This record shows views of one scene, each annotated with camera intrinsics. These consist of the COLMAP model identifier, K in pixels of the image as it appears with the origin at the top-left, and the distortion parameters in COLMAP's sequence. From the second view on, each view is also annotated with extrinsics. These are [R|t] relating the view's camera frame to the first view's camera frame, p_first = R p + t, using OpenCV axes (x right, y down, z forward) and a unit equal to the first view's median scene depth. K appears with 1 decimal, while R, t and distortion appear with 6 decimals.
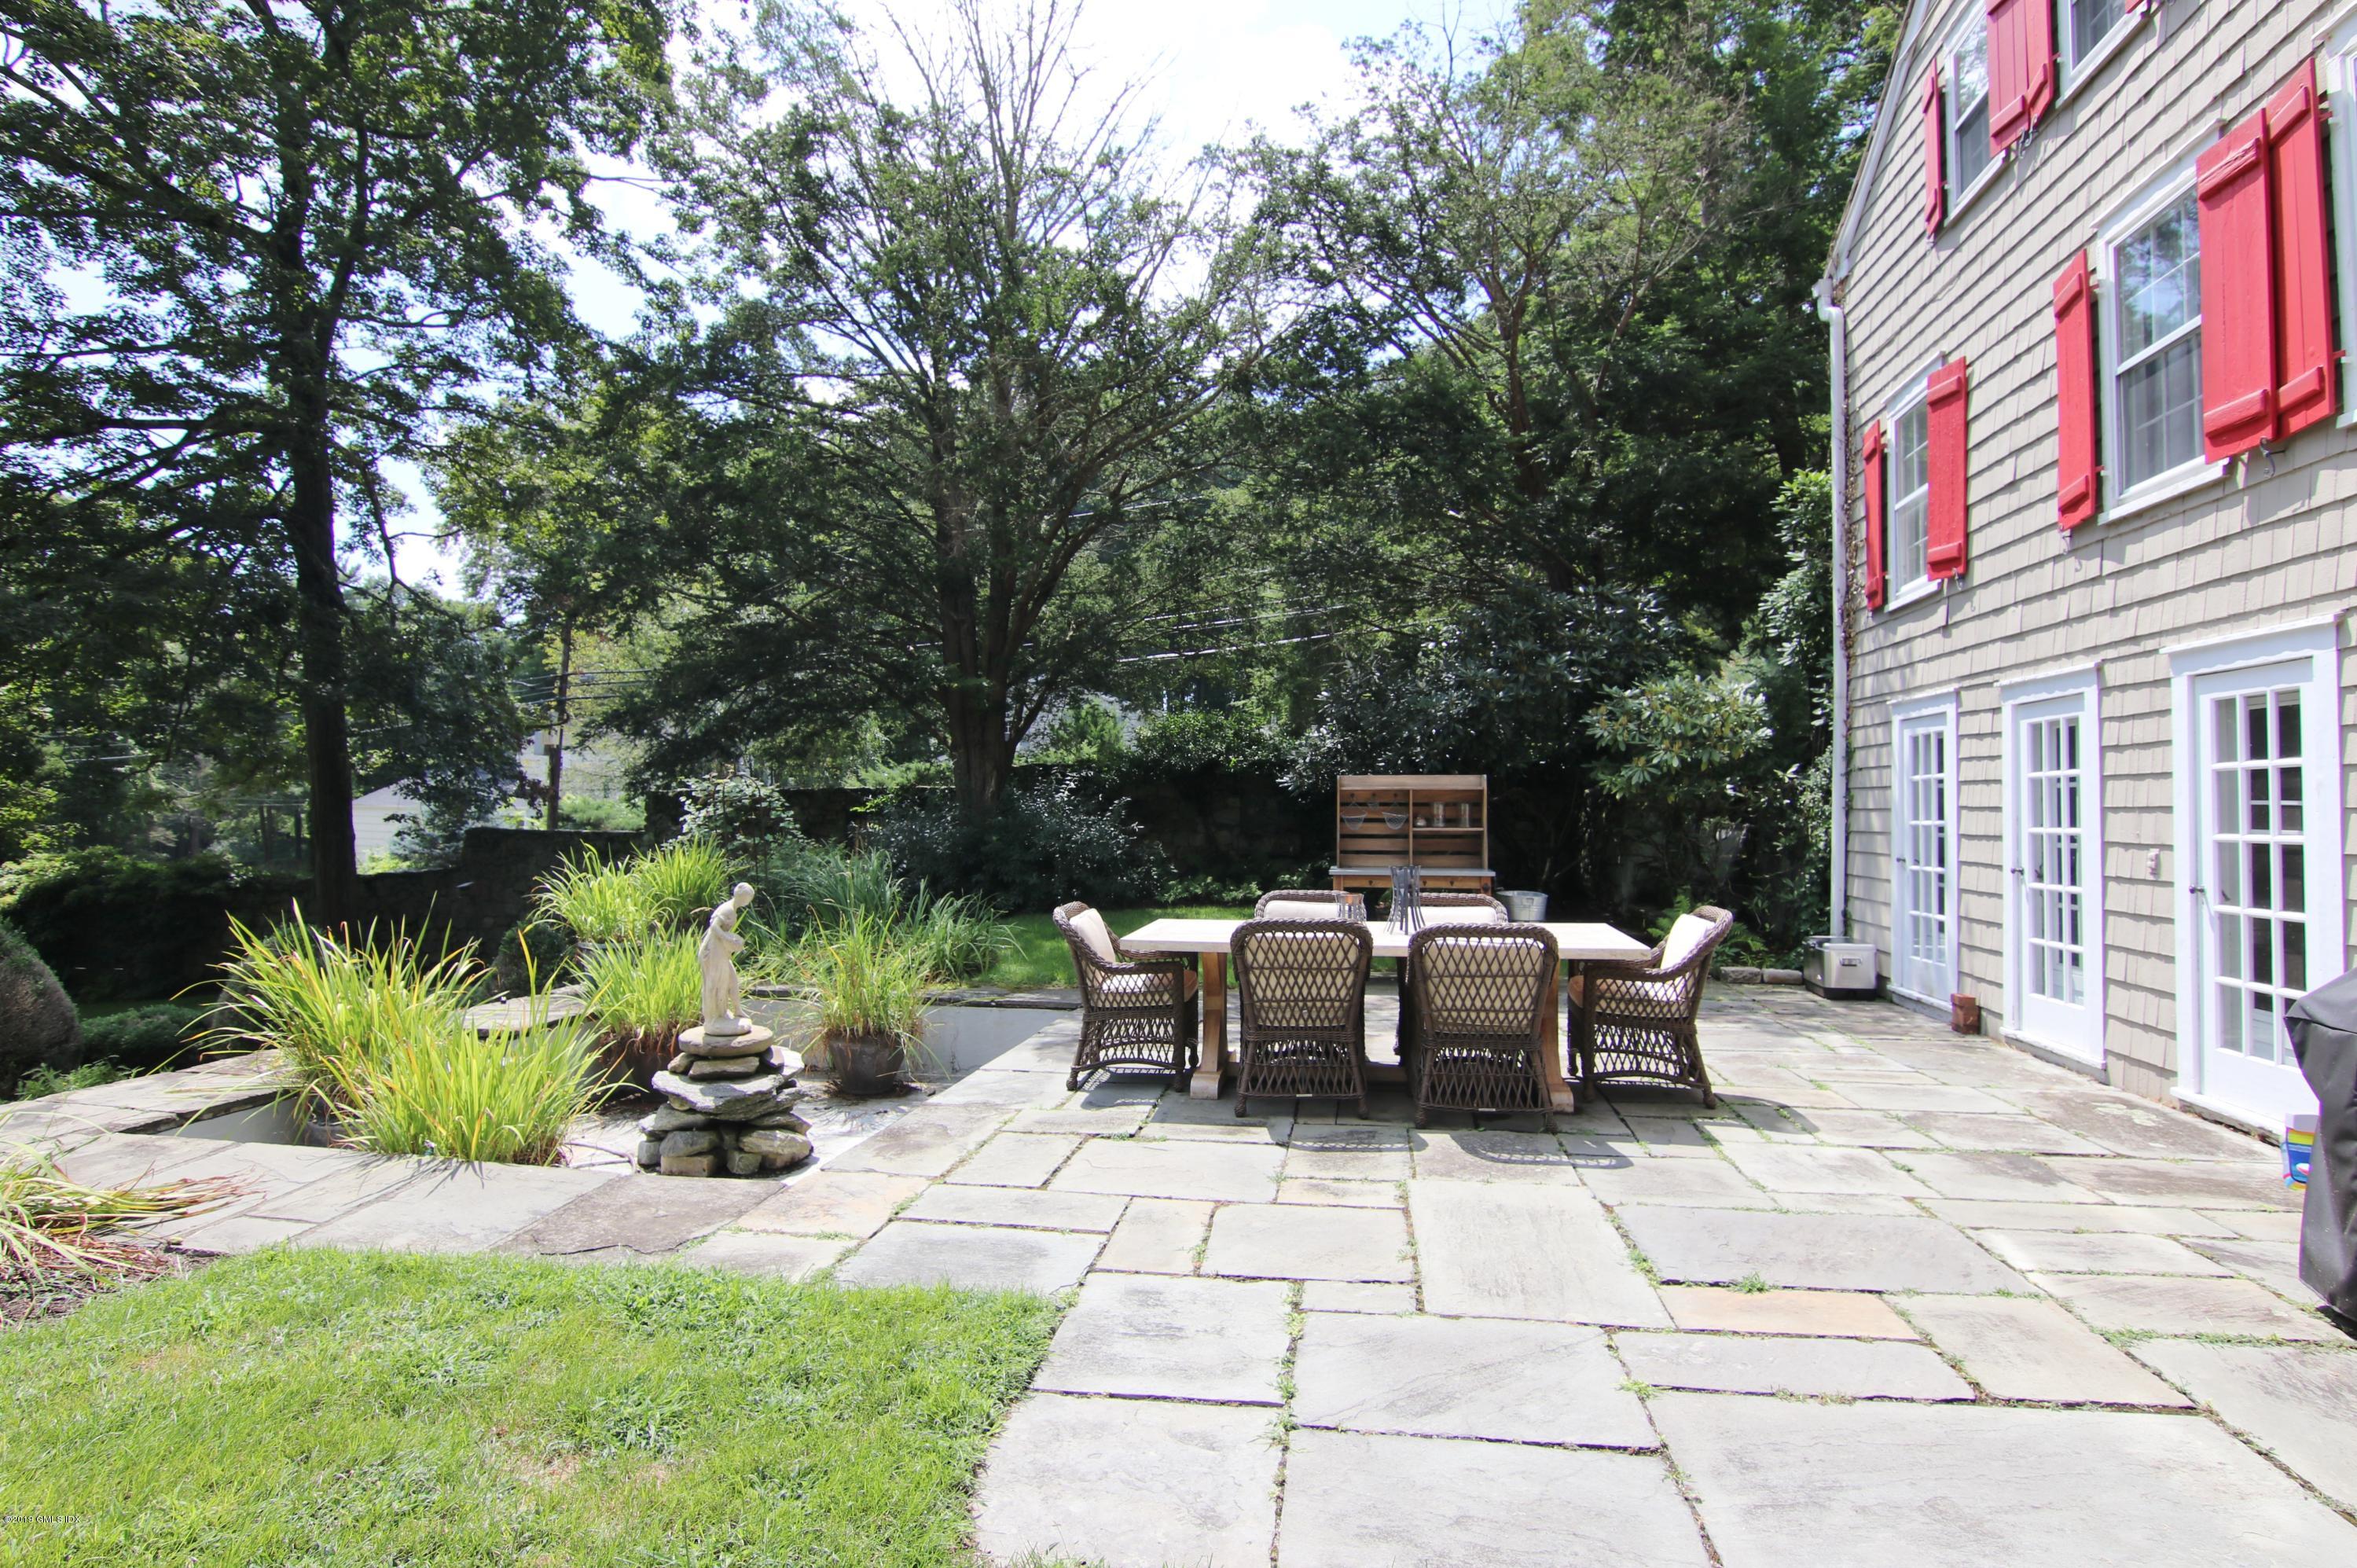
lens RADIAL K [[1200.7, 0, 1180.8], [0, 1200.7, 780.6], [0, 0, 1]] dist [-0.011377, -0.006494]
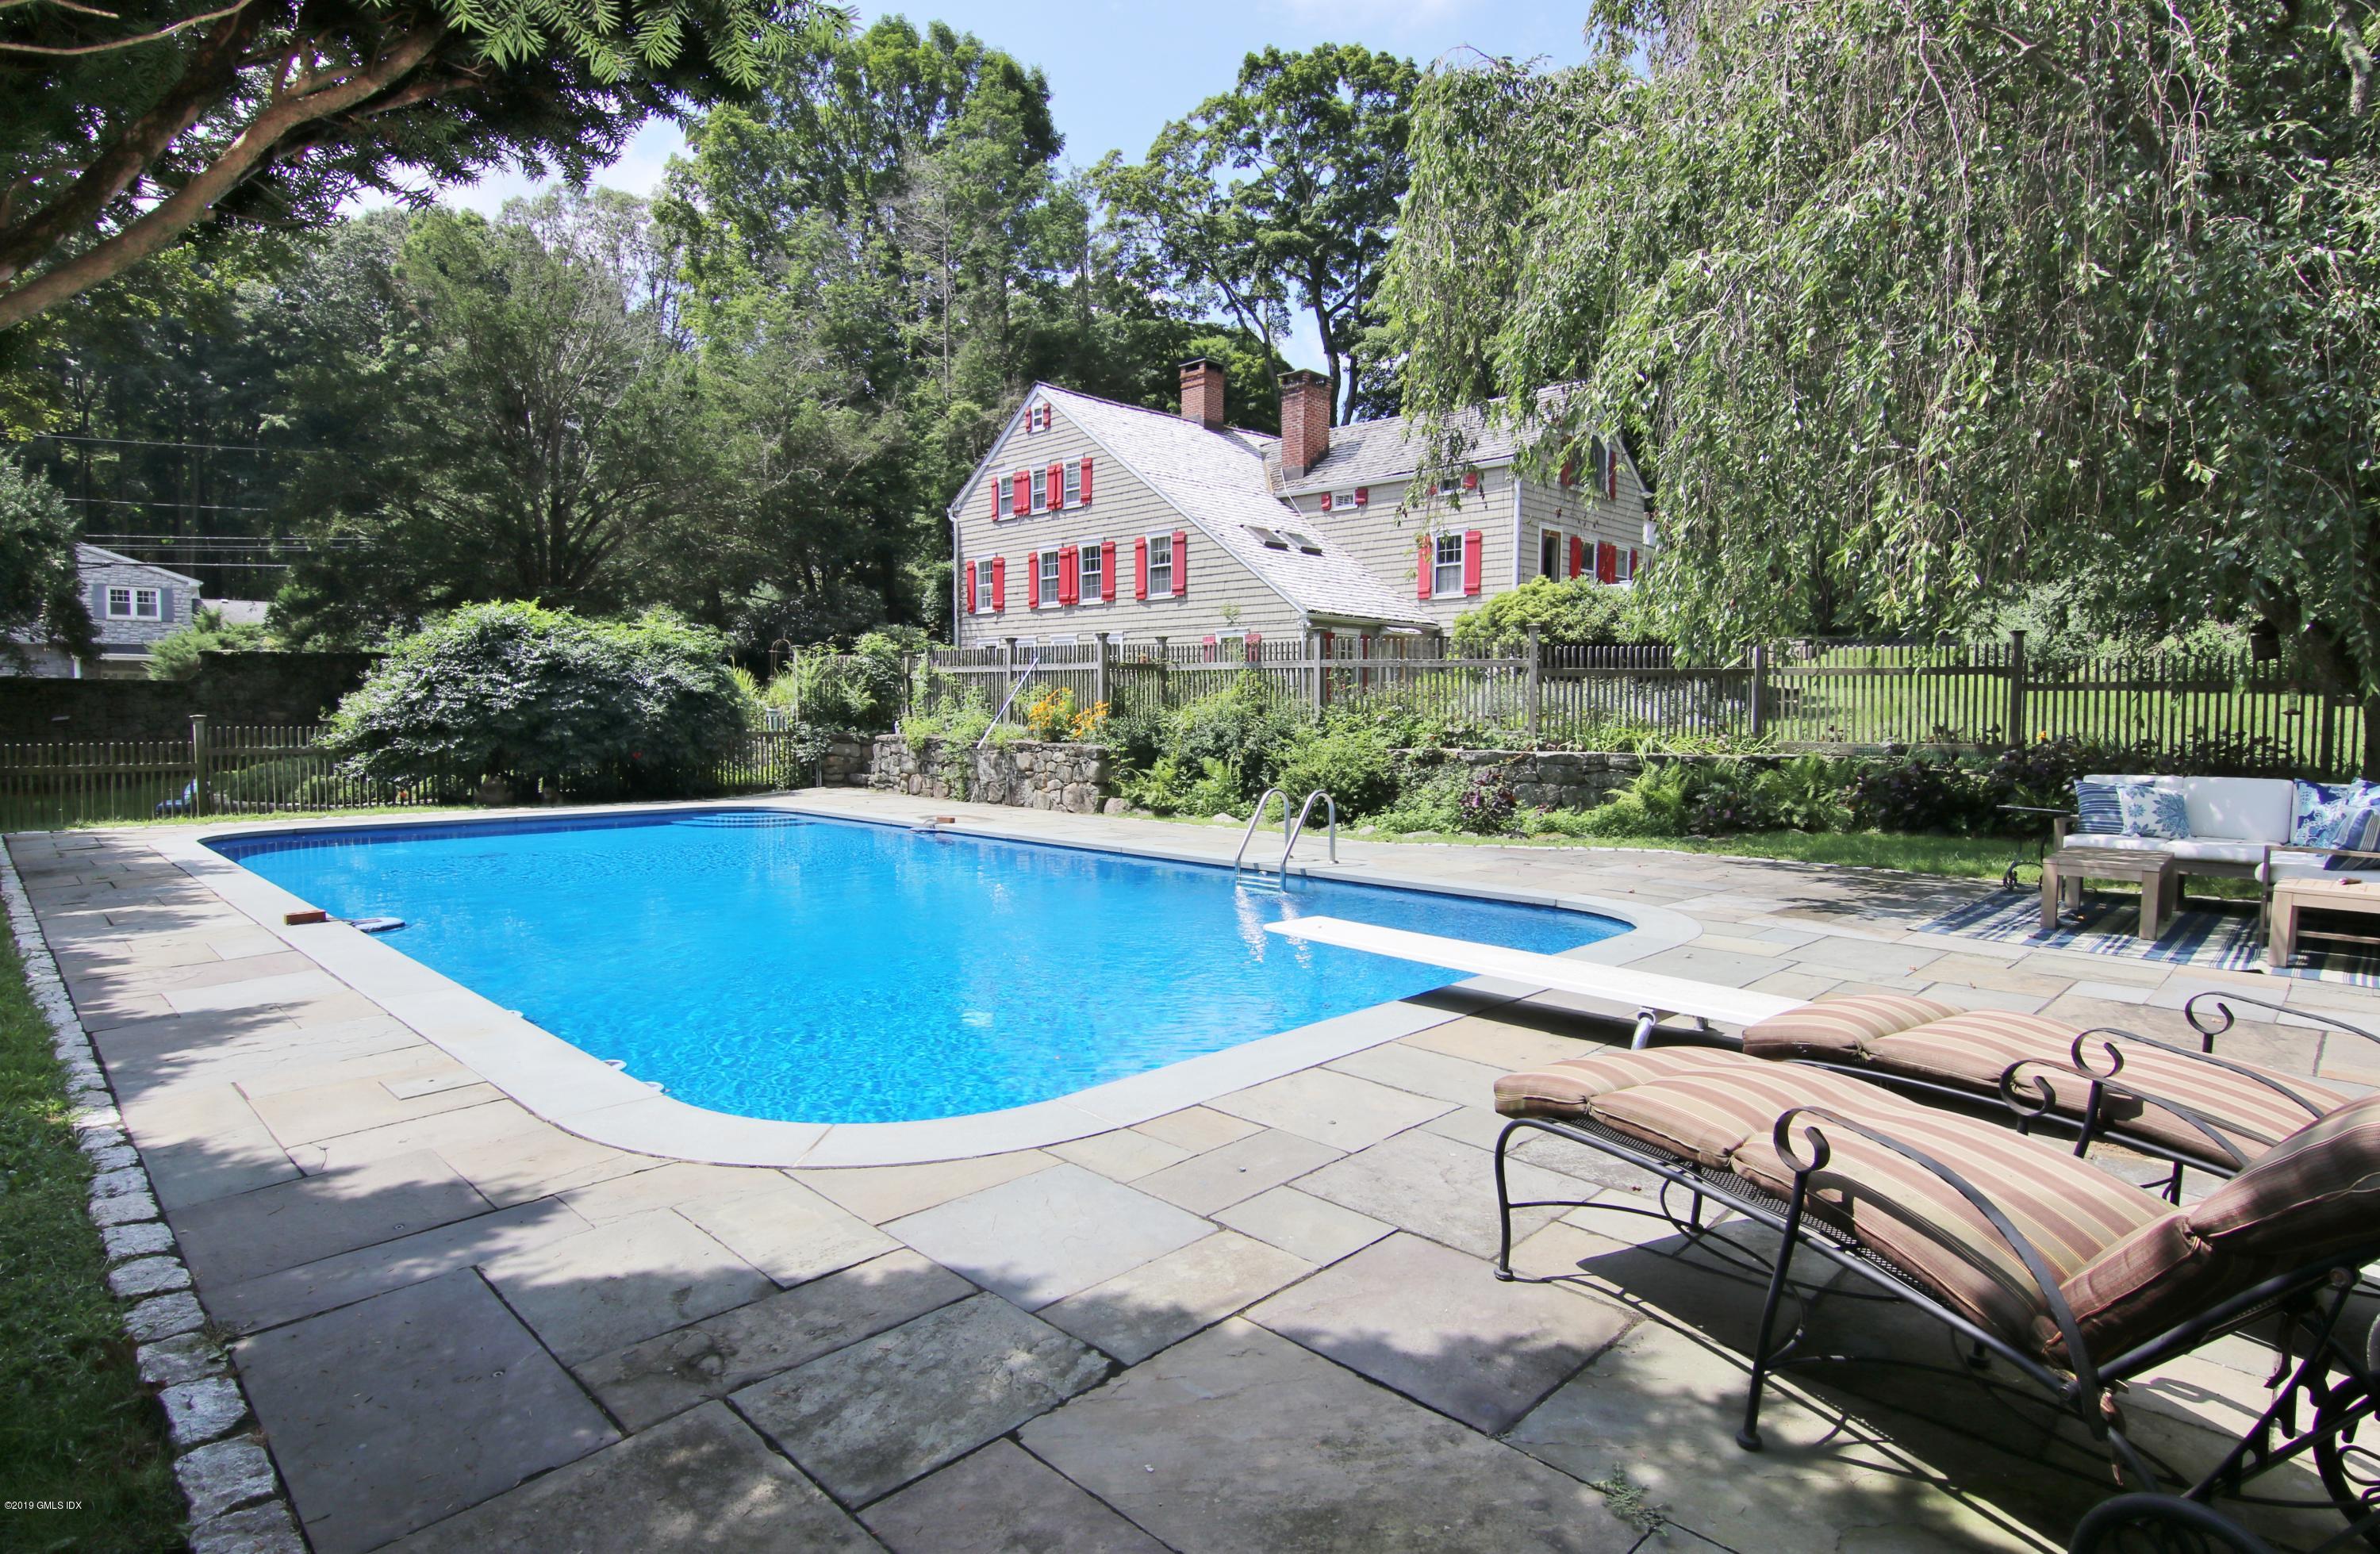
lens RADIAL K [[1236.1, 0, 1192.4], [0, 1236.1, 775.4], [0, 0, 1]] dist [-0.000474, -0.000016]
pose [[0.576462, -0.050614, 0.815555, -2.480408], [-0.019118, 0.996971, 0.075387, 0.060561], [-0.816901, -0.059049, 0.573748, -2.023805]]
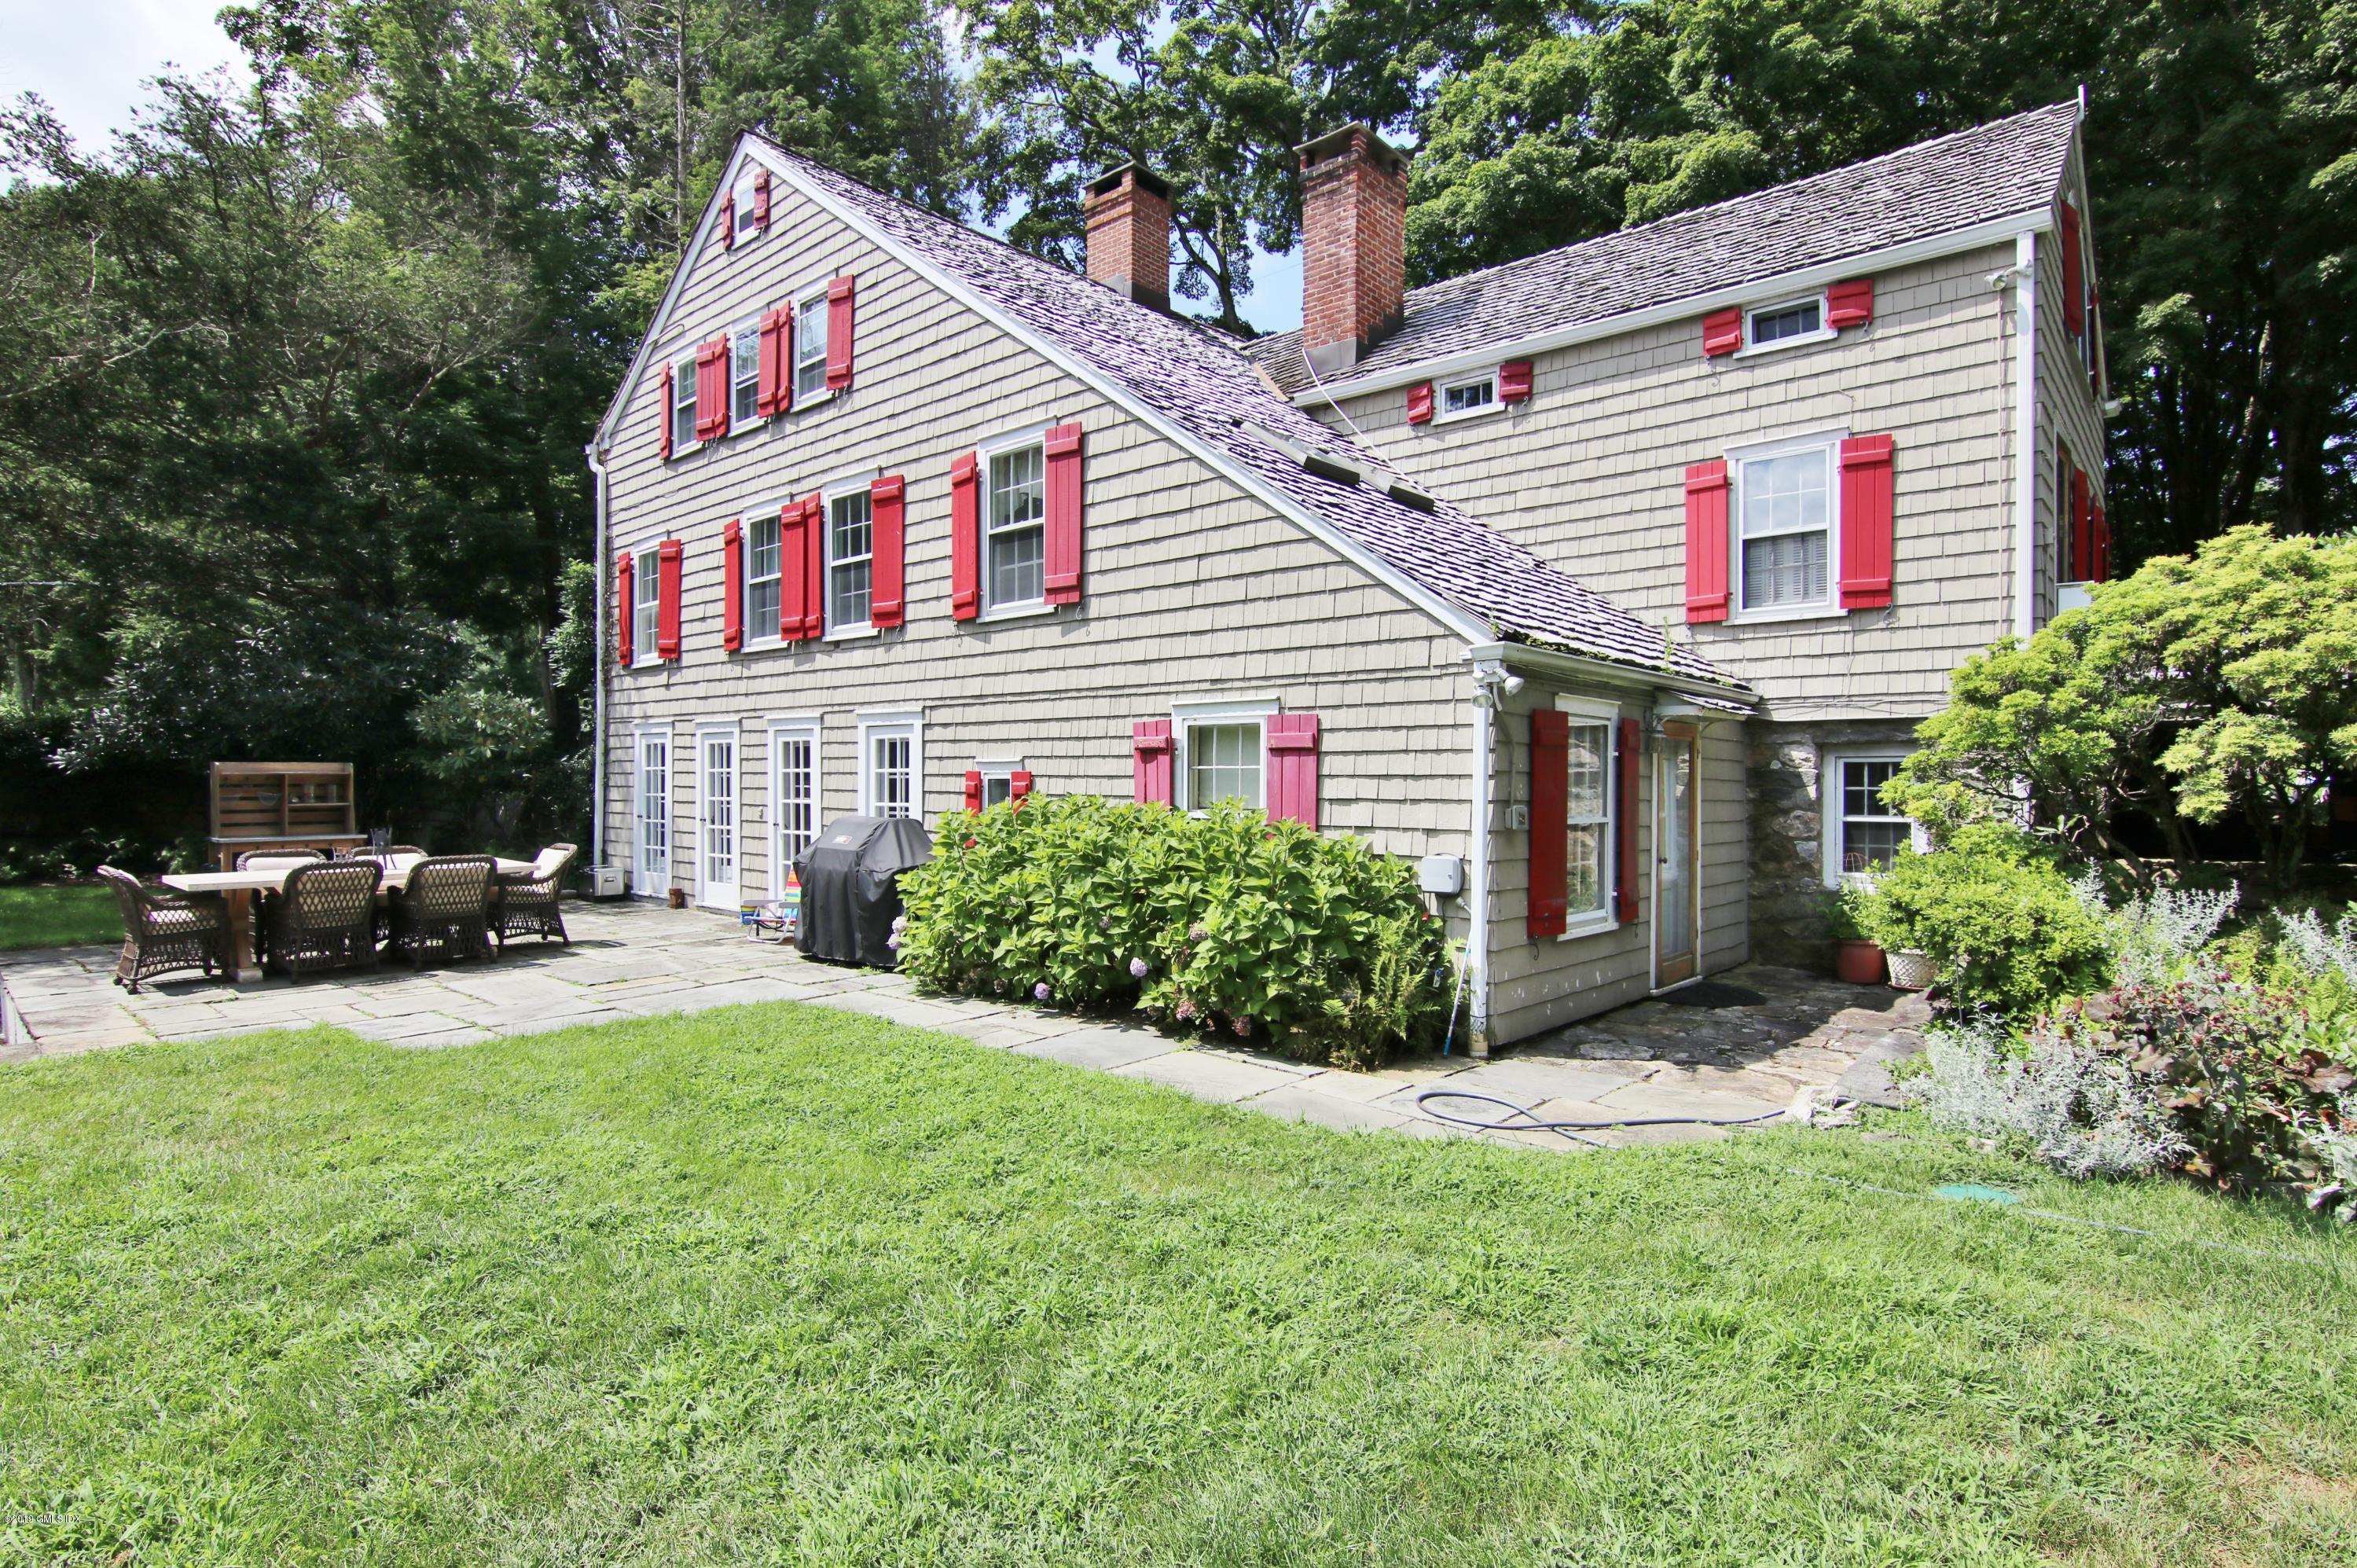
lens RADIAL K [[1200.7, 0, 1176.2], [0, 1200.7, 784.5], [0, 0, 1]] dist [-0.011377, -0.006494]
pose [[0.534653, -0.010946, 0.845001, -0.486486], [-0.018619, 0.999521, 0.024729, -0.039893], [-0.844866, -0.028954, 0.534193, -0.630080]]
